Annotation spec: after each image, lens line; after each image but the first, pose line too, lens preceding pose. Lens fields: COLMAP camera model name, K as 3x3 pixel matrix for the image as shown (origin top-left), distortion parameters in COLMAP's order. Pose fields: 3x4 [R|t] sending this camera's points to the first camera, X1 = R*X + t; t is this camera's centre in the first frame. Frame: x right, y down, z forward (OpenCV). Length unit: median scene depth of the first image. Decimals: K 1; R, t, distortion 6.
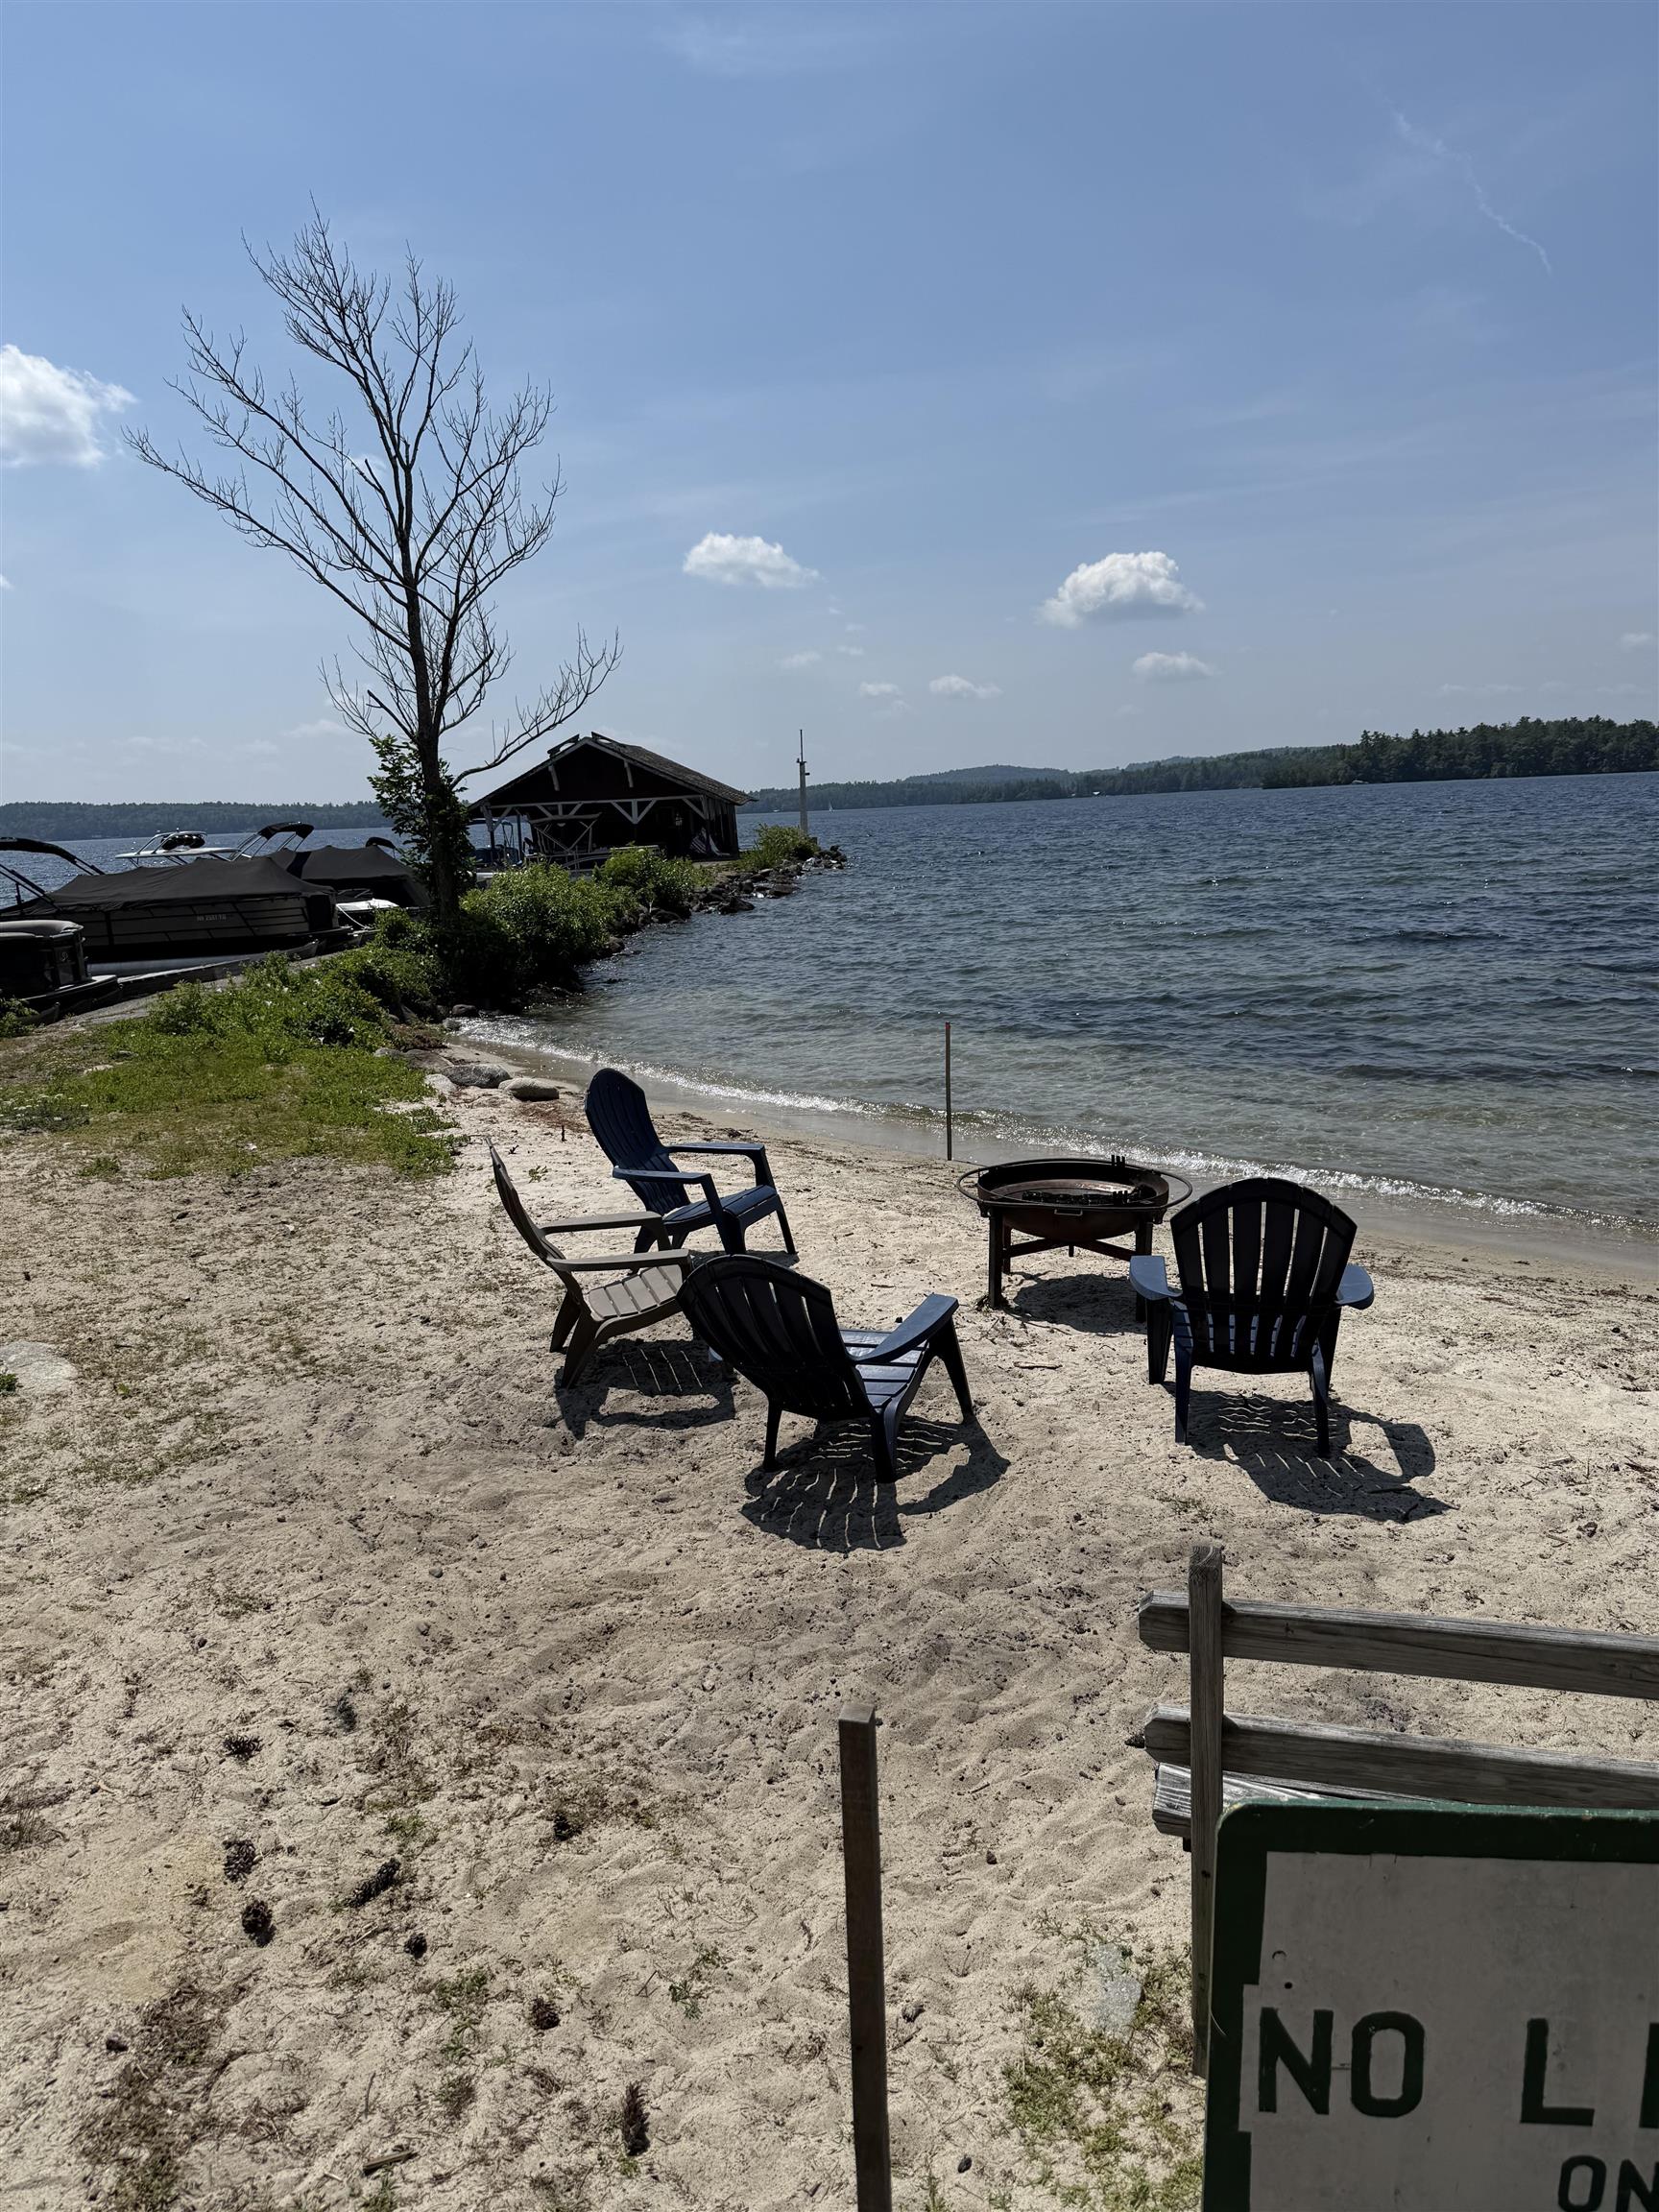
lens RADIAL K [[1550.5, 0, 829.5], [0, 1550.5, 1106.0], [0, 0, 1]] dist [0.162888, -0.238348]
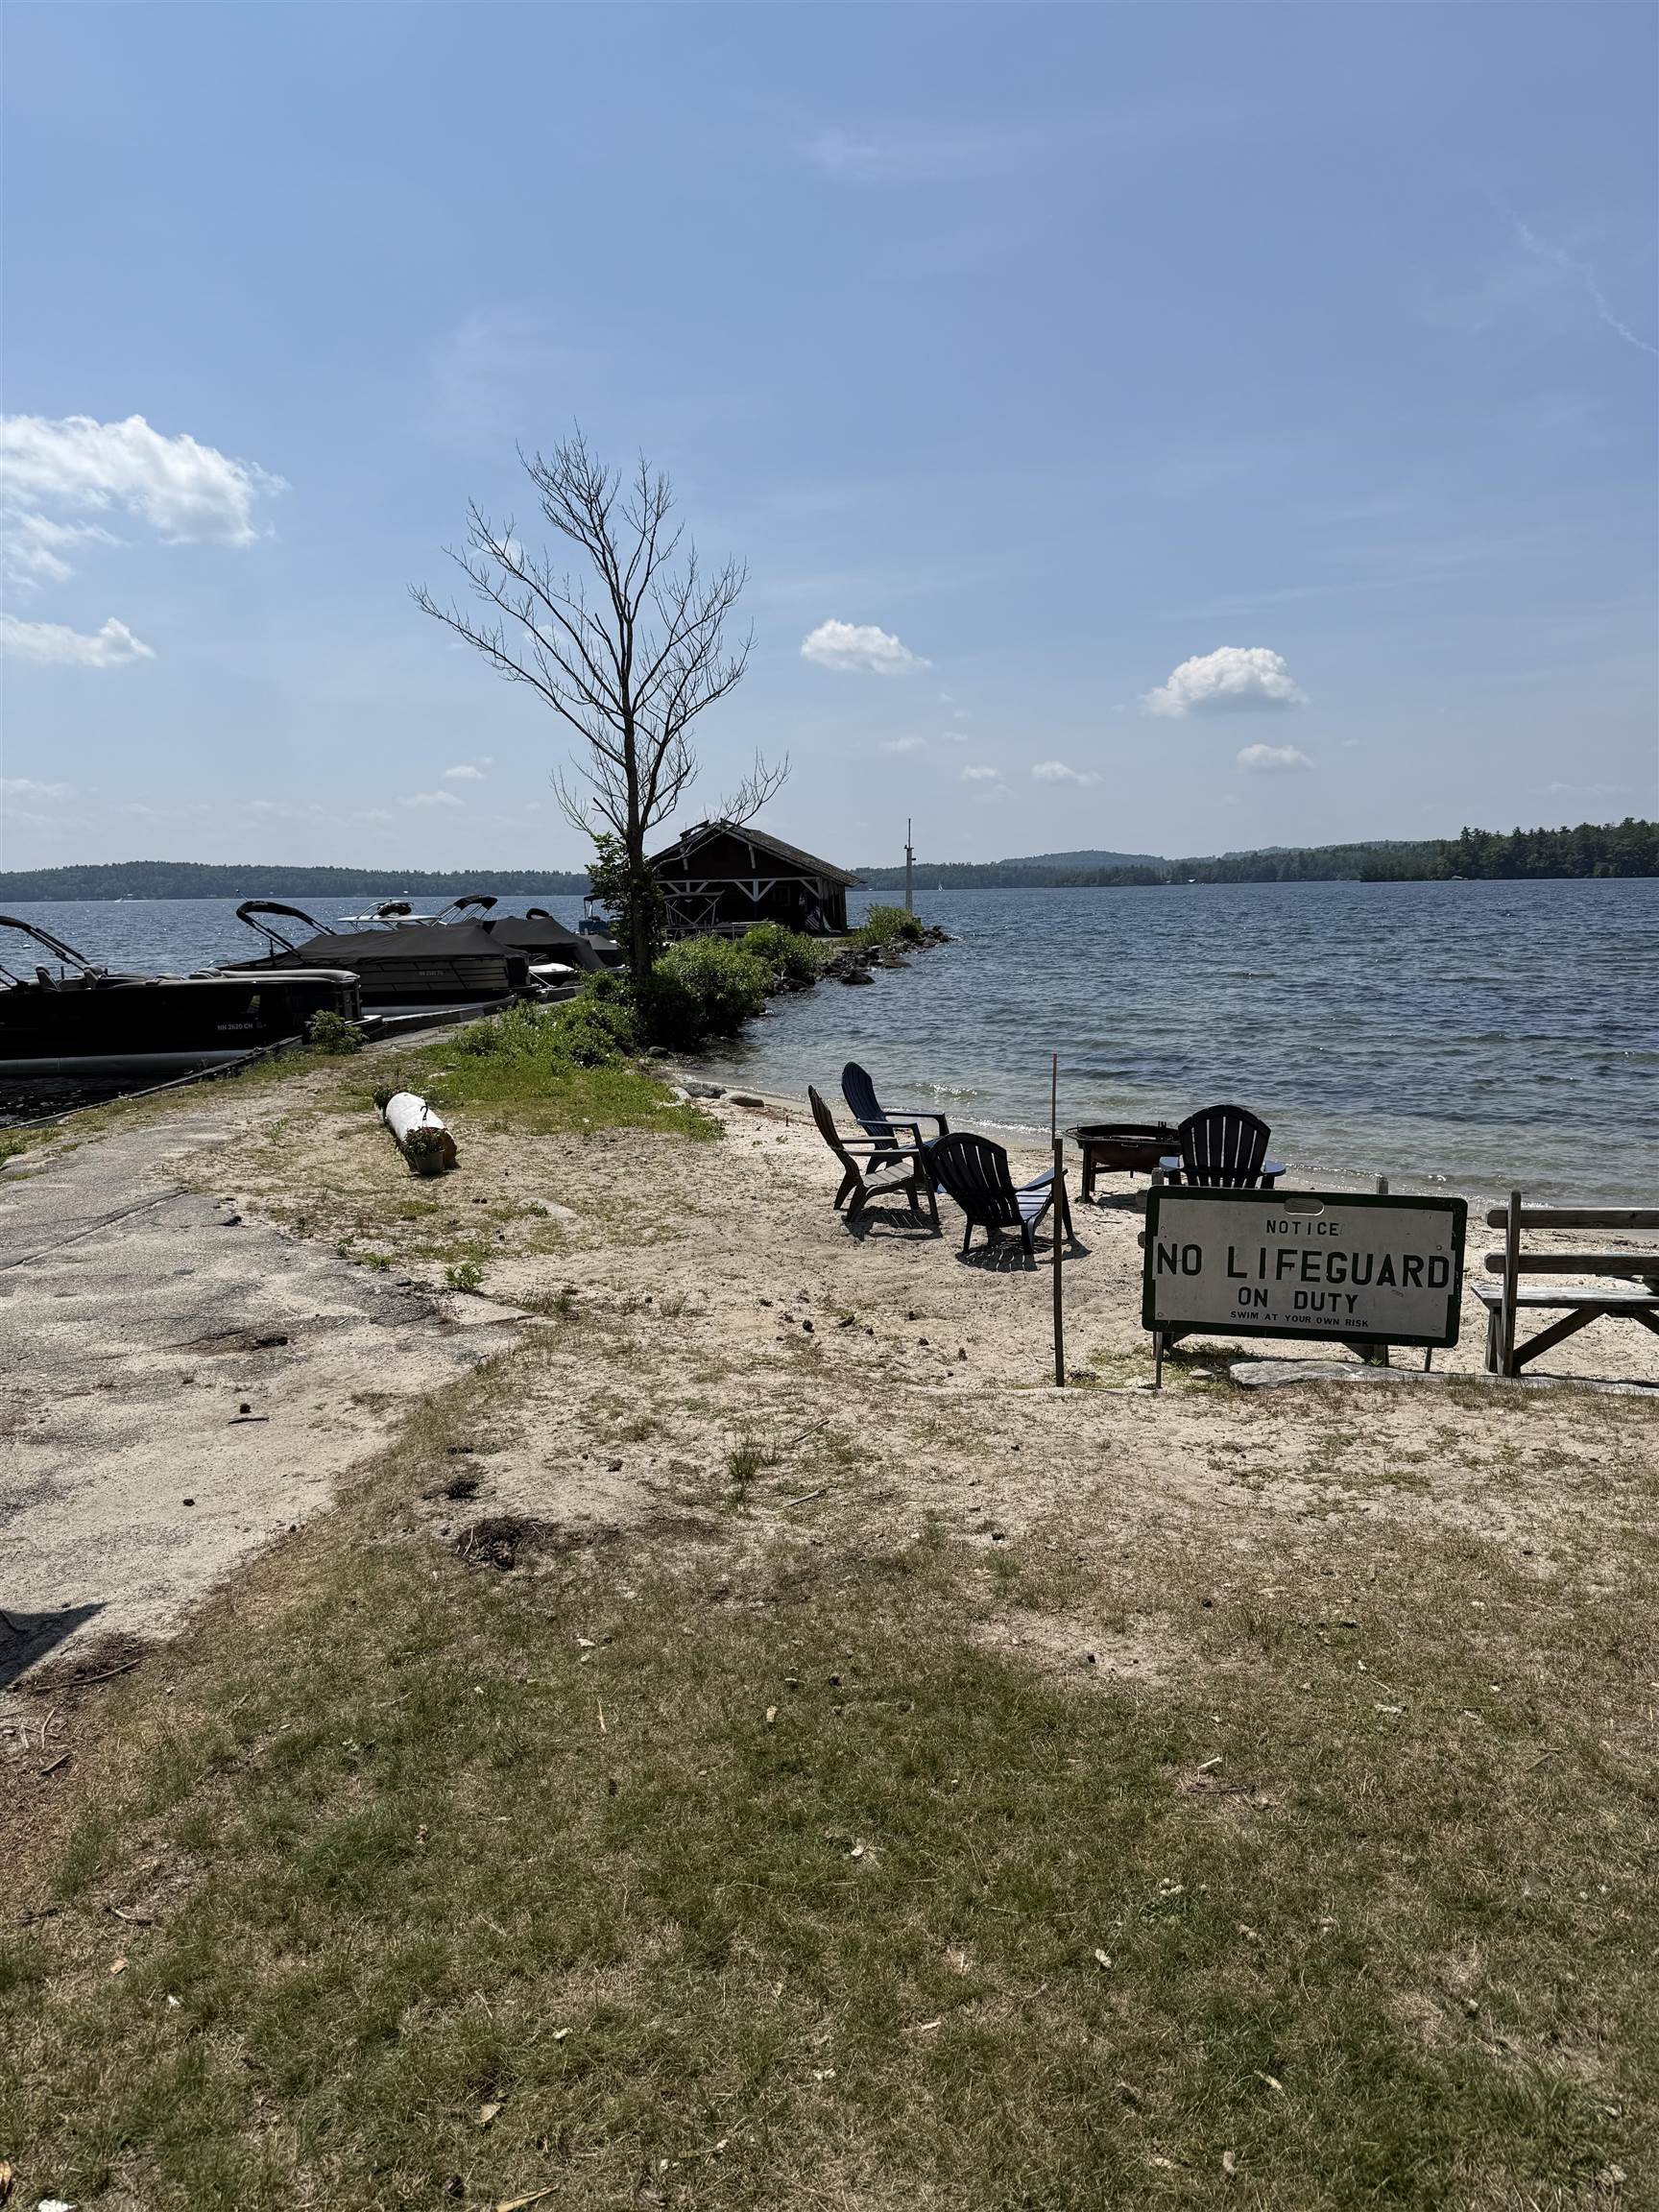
lens RADIAL K [[1560.9, 0, 829.5], [0, 1560.9, 1106.0], [0, 0, 1]] dist [0.154259, -0.000331]
pose [[0.997896, 0.036648, -0.053486, -0.019288], [-0.039245, 0.998060, -0.048335, 0.026242], [0.051611, 0.050332, 0.997398, -0.166794]]
